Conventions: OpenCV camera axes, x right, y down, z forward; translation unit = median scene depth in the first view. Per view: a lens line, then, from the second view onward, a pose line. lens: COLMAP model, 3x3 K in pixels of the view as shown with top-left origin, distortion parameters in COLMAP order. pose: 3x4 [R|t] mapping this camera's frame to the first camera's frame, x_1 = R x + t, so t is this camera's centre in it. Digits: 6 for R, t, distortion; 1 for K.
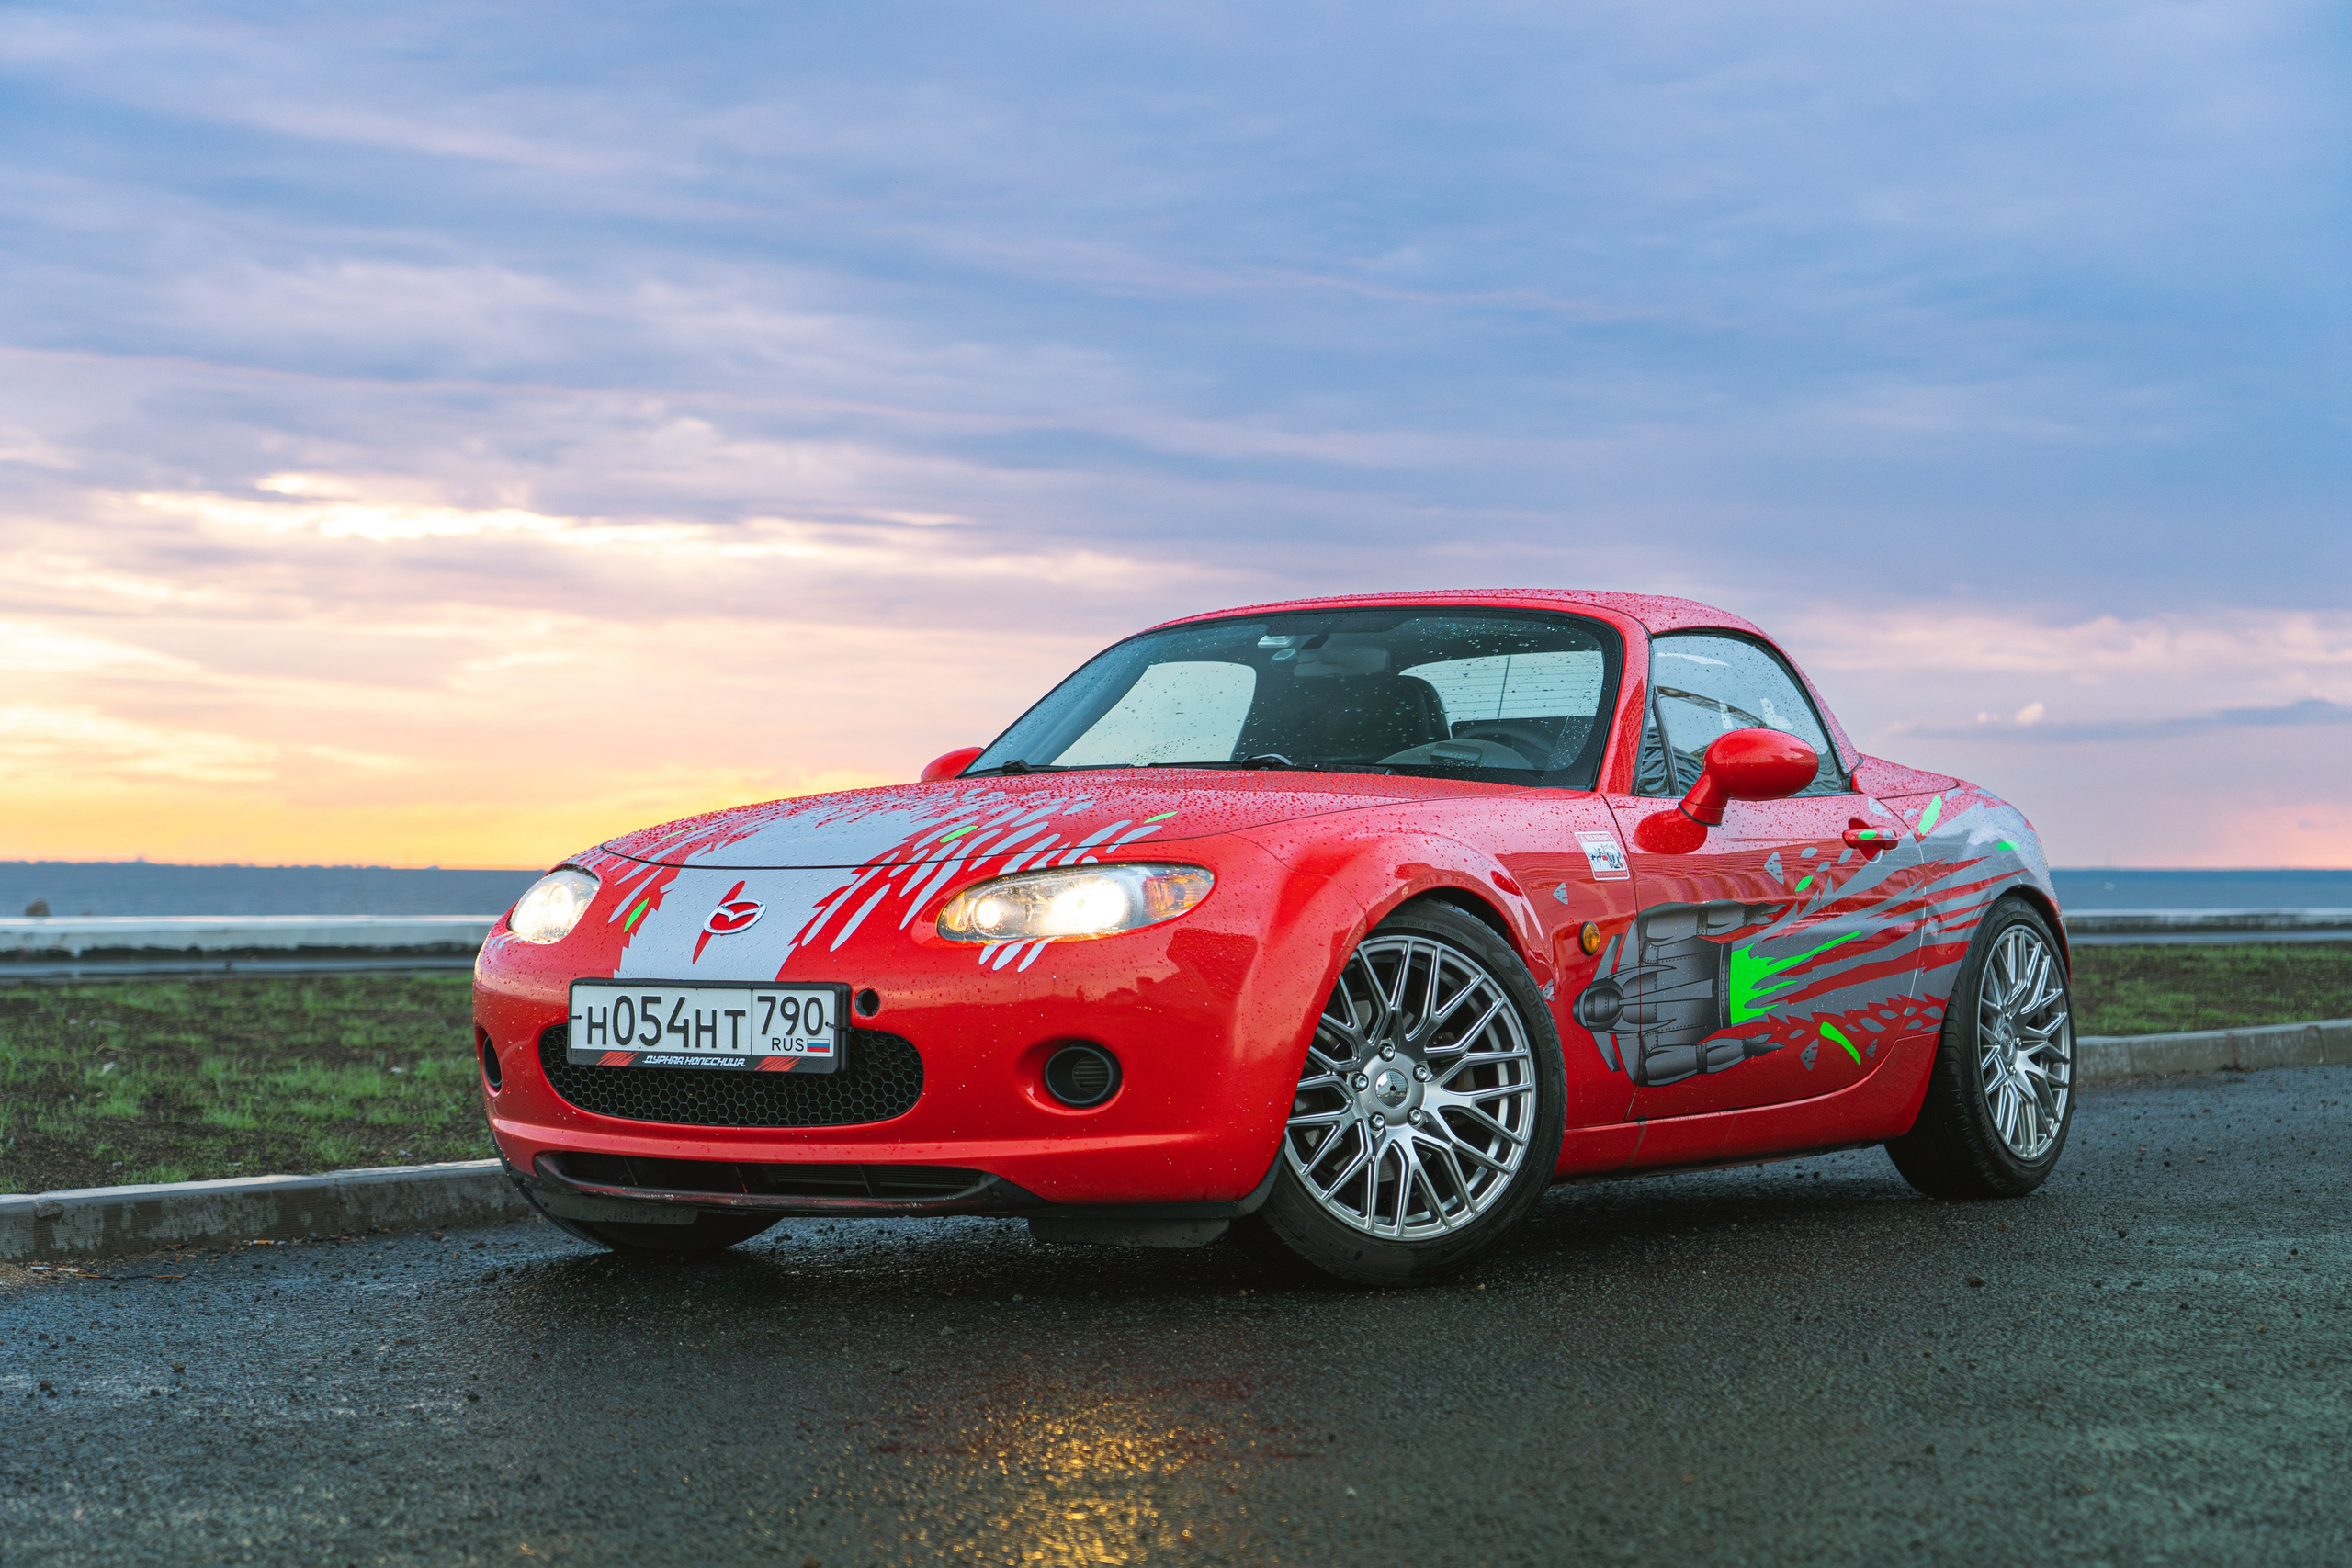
lens RADIAL K [[4365.8, 0, 1176.0], [0, 4365.8, 784.0], [0, 0, 1]] dist [-0.004346, -0.001101]
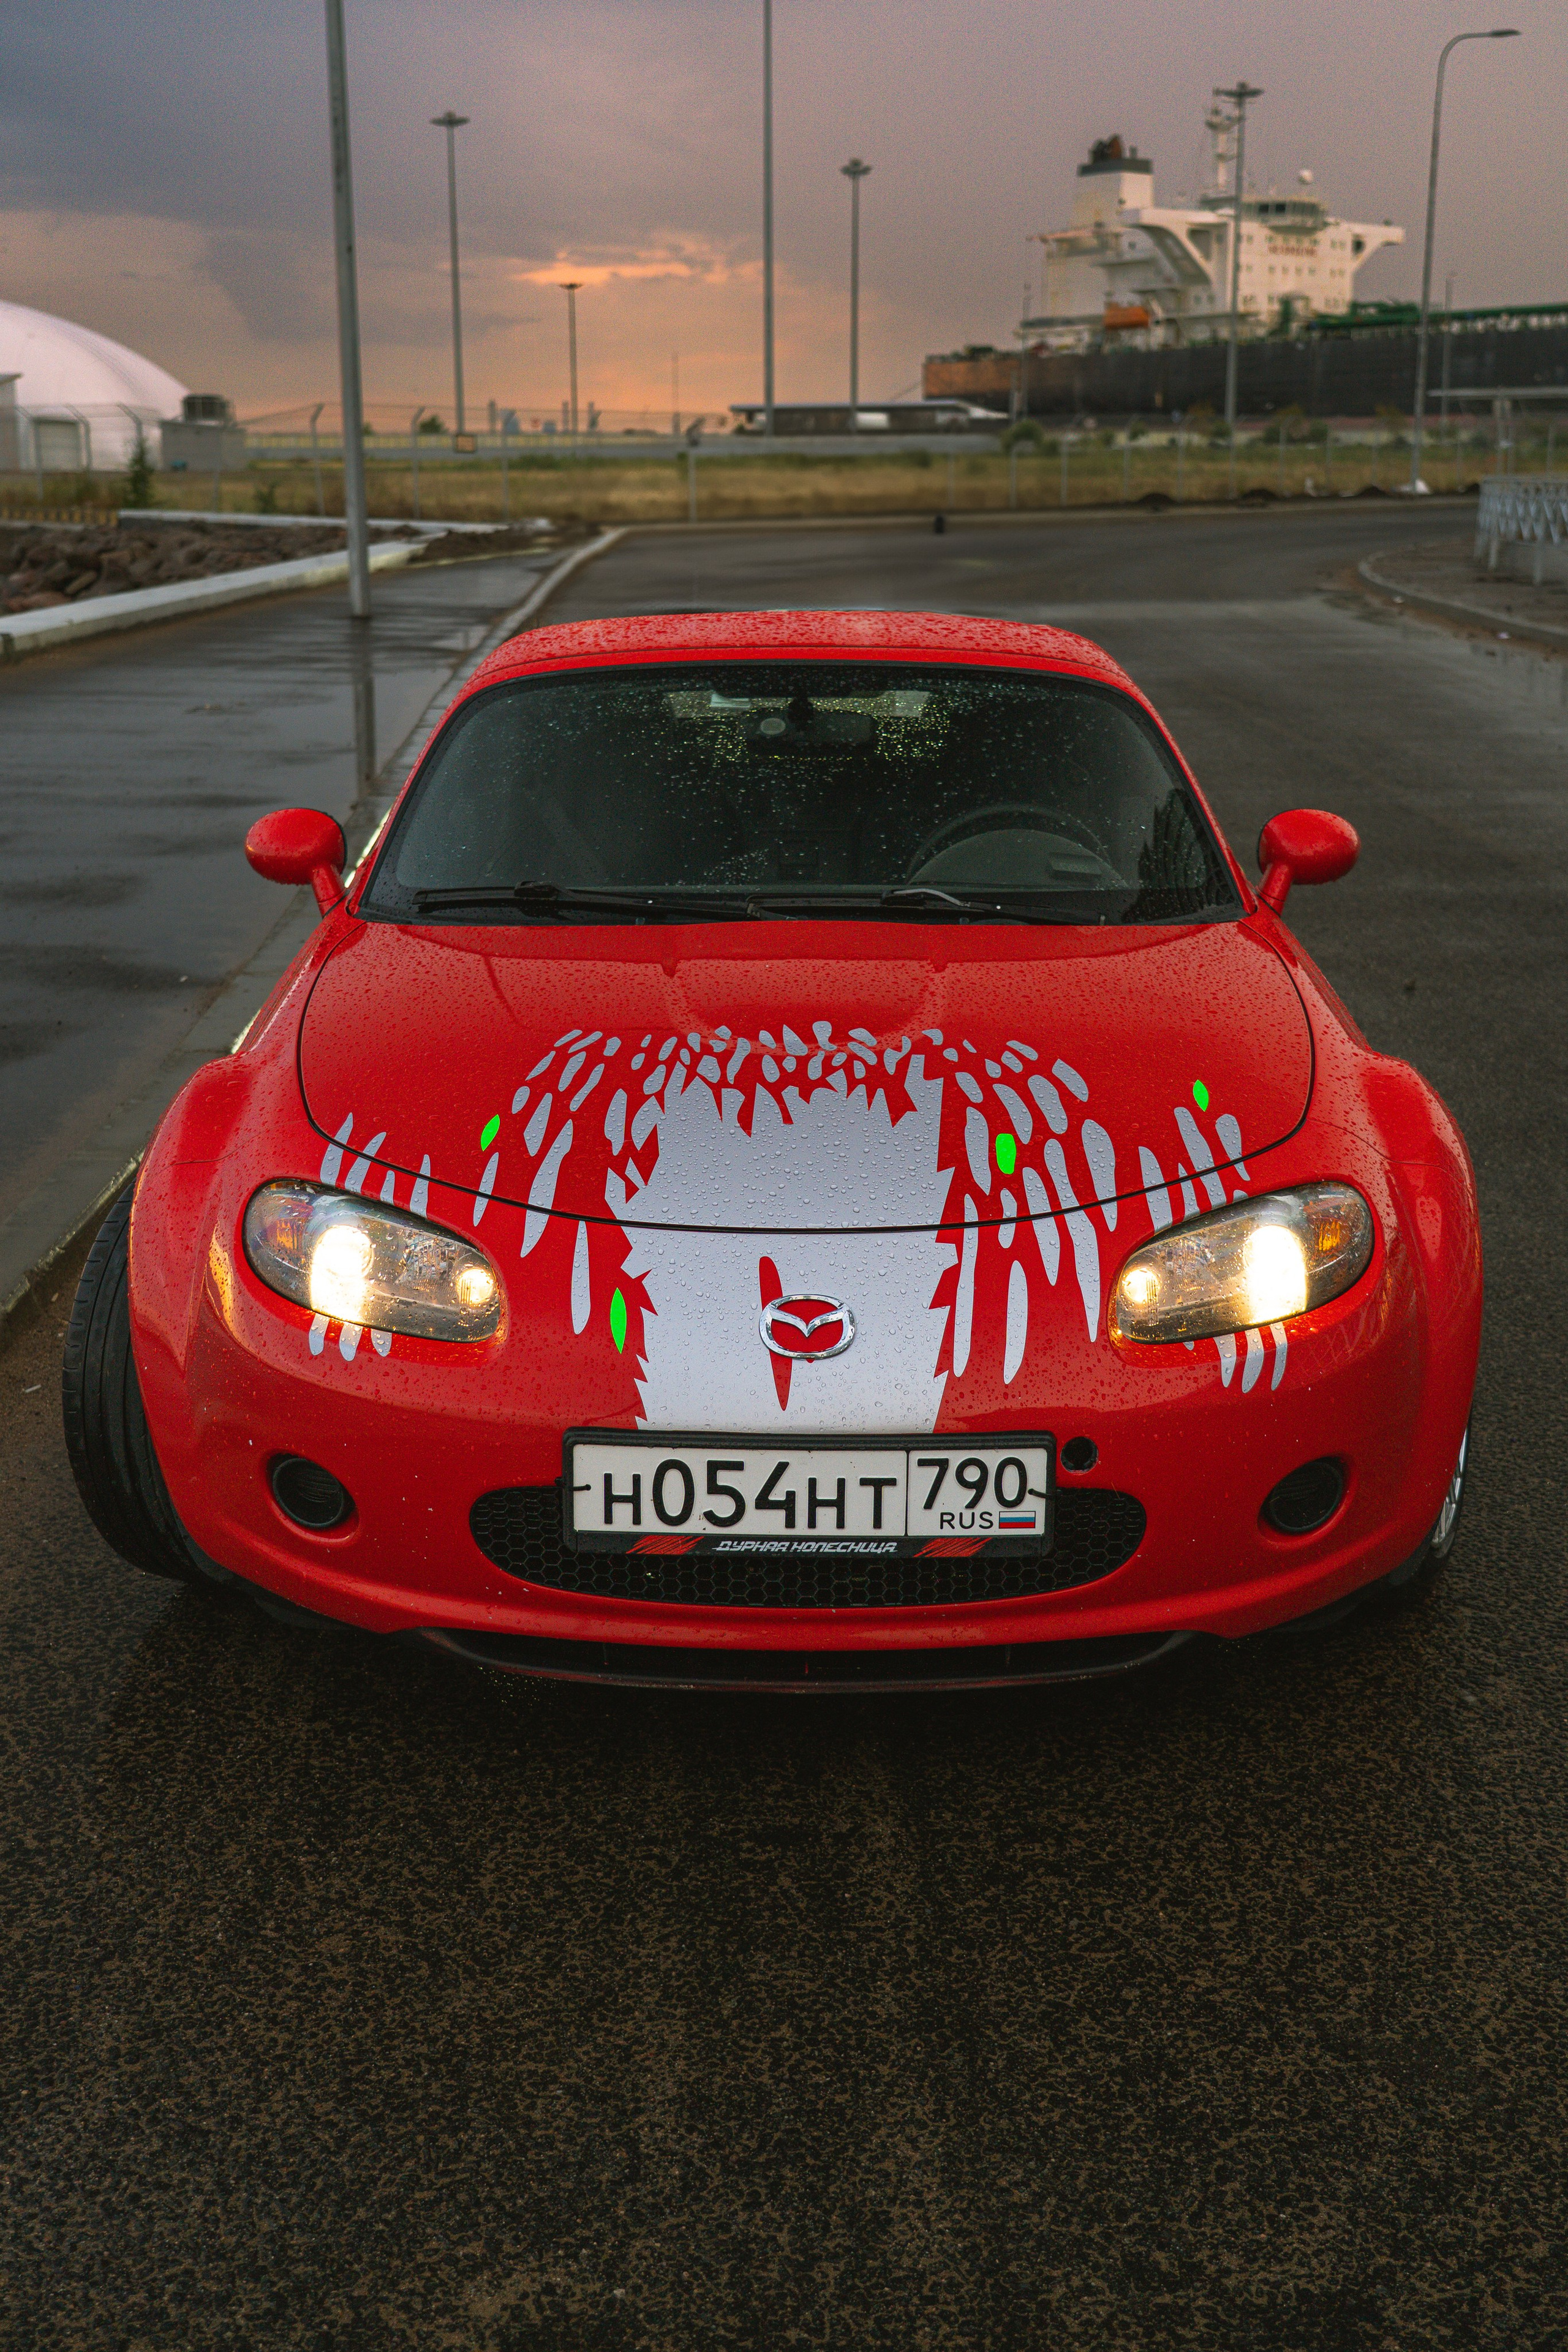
lens RADIAL K [[2719.9, 0, 784.0], [0, 2719.9, 1176.0], [0, 0, 1]] dist [0.012384, -0.002139]
pose [[0.845080, -0.135790, 0.517108, -0.333766], [-0.015634, 0.960518, 0.277777, -0.117430], [-0.534411, -0.242828, 0.809592, 0.655866]]
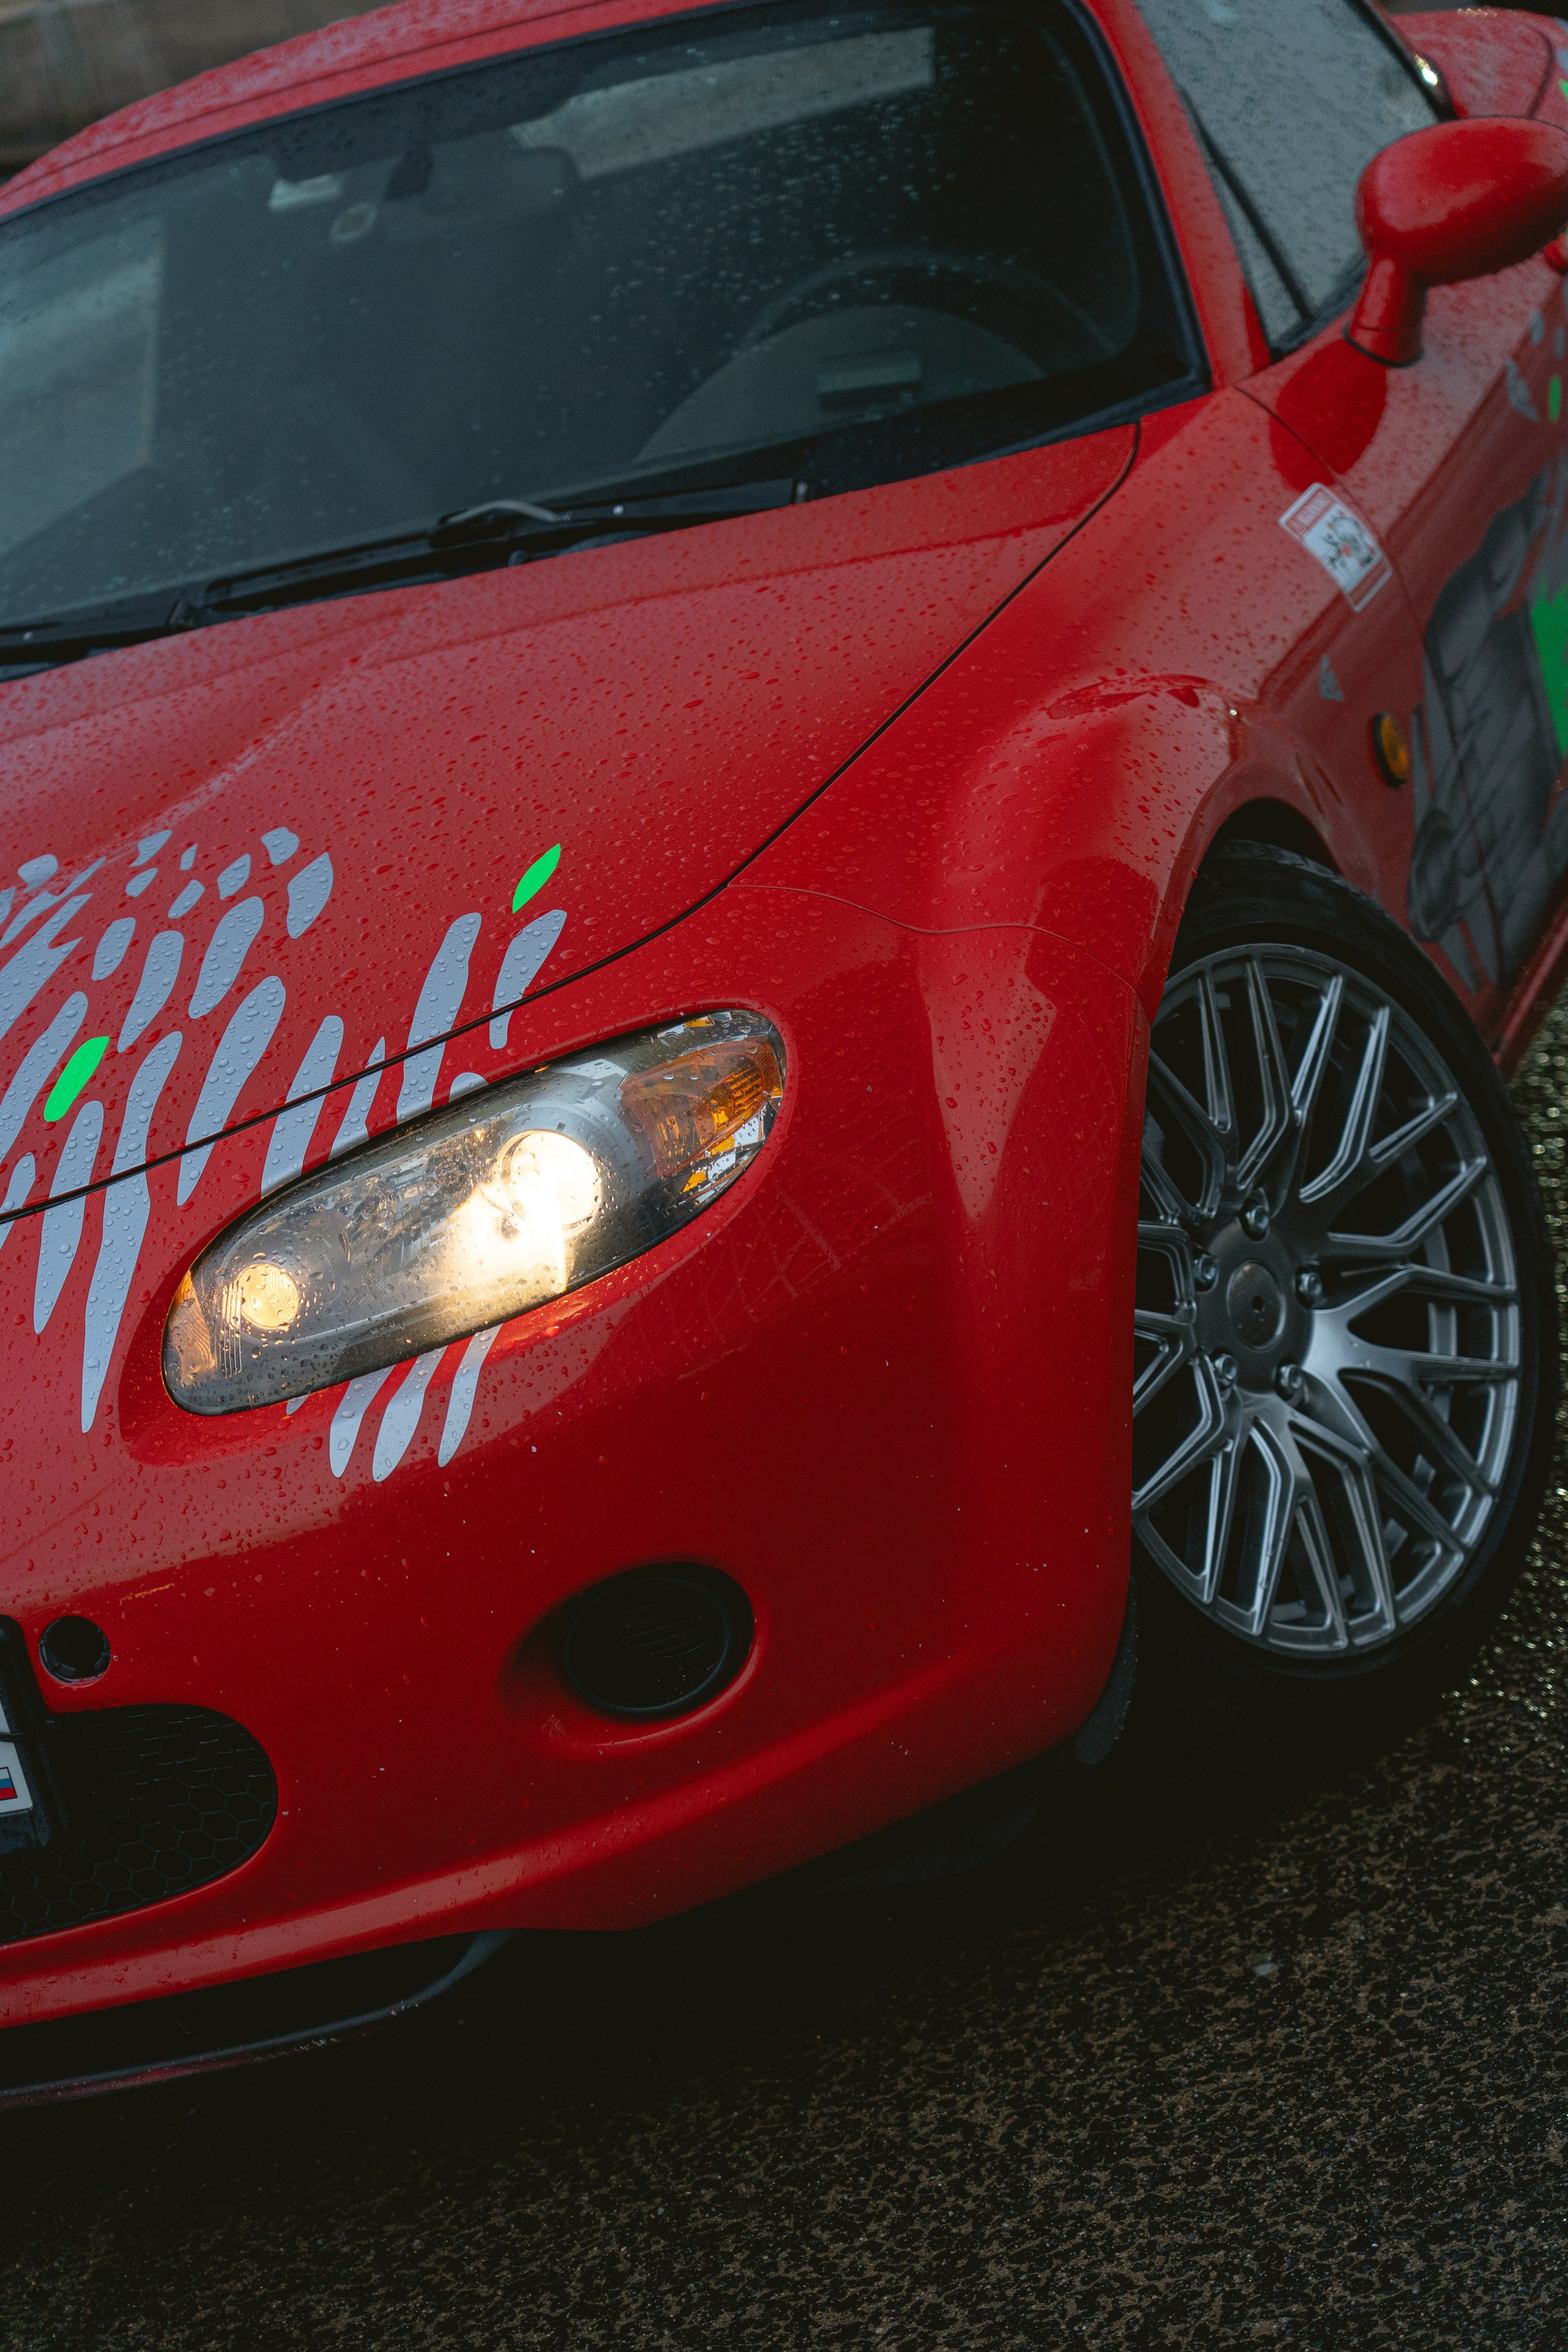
lens RADIAL K [[5244.3, 0, 784.0], [0, 5244.3, 1176.0], [0, 0, 1]] dist [0.036324, 0.149821]
pose [[0.932050, -0.311650, 0.184814, -0.083244], [0.253386, 0.925242, 0.282353, -0.101208], [-0.258993, -0.216338, 0.941340, 0.545393]]
